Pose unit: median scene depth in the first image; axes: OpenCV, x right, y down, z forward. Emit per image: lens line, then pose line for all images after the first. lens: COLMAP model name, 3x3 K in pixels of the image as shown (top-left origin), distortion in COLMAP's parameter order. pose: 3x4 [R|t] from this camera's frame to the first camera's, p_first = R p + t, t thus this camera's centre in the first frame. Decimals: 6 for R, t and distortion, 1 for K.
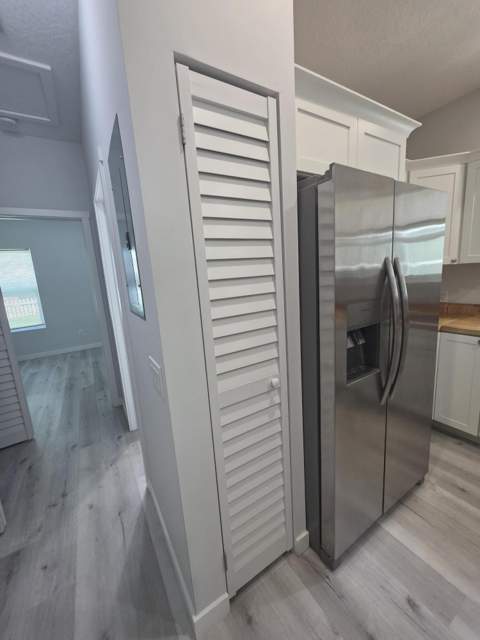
lens RADIAL K [[256.1, 0, 240.0], [0, 256.1, 320.0], [0, 0, 1]] dist [0.002127, 0.000015]
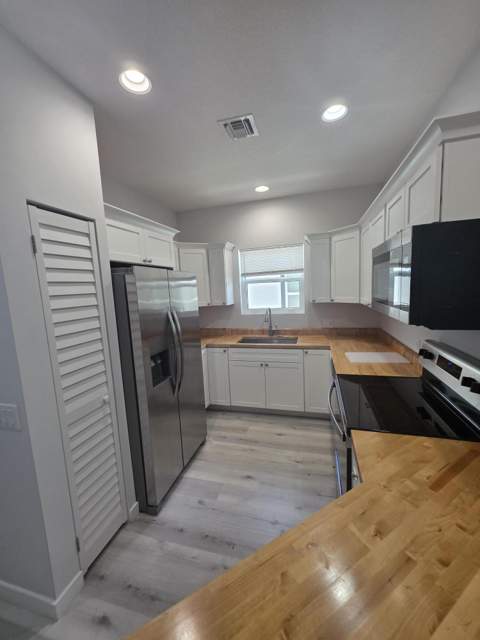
lens RADIAL K [[253.7, 0, 240.2], [0, 253.7, 318.0], [0, 0, 1]] dist [0.001097, -0.000086]
pose [[0.734855, -0.050251, 0.676360, -0.249380], [0.121390, 0.990893, -0.058269, -0.036343], [-0.667272, 0.124923, 0.734263, -0.618070]]
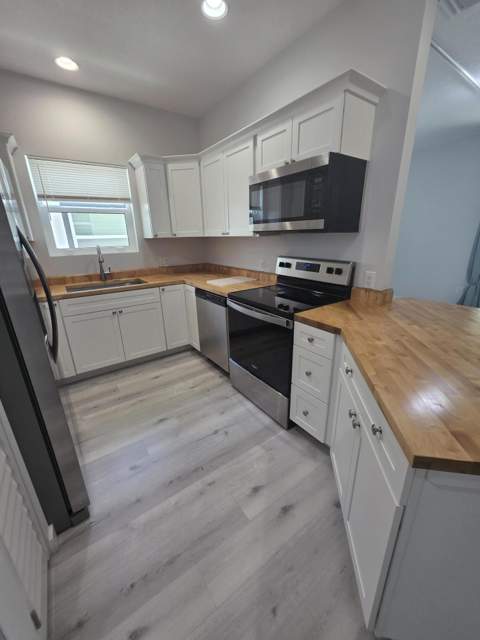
lens RADIAL K [[256.1, 0, 240.0], [0, 256.1, 320.0], [0, 0, 1]] dist [0.002127, 0.000015]
pose [[-0.061302, -0.251115, 0.966014, -0.565052], [0.202614, 0.944553, 0.258393, 0.026076], [-0.977338, 0.211568, -0.007024, 0.208406]]
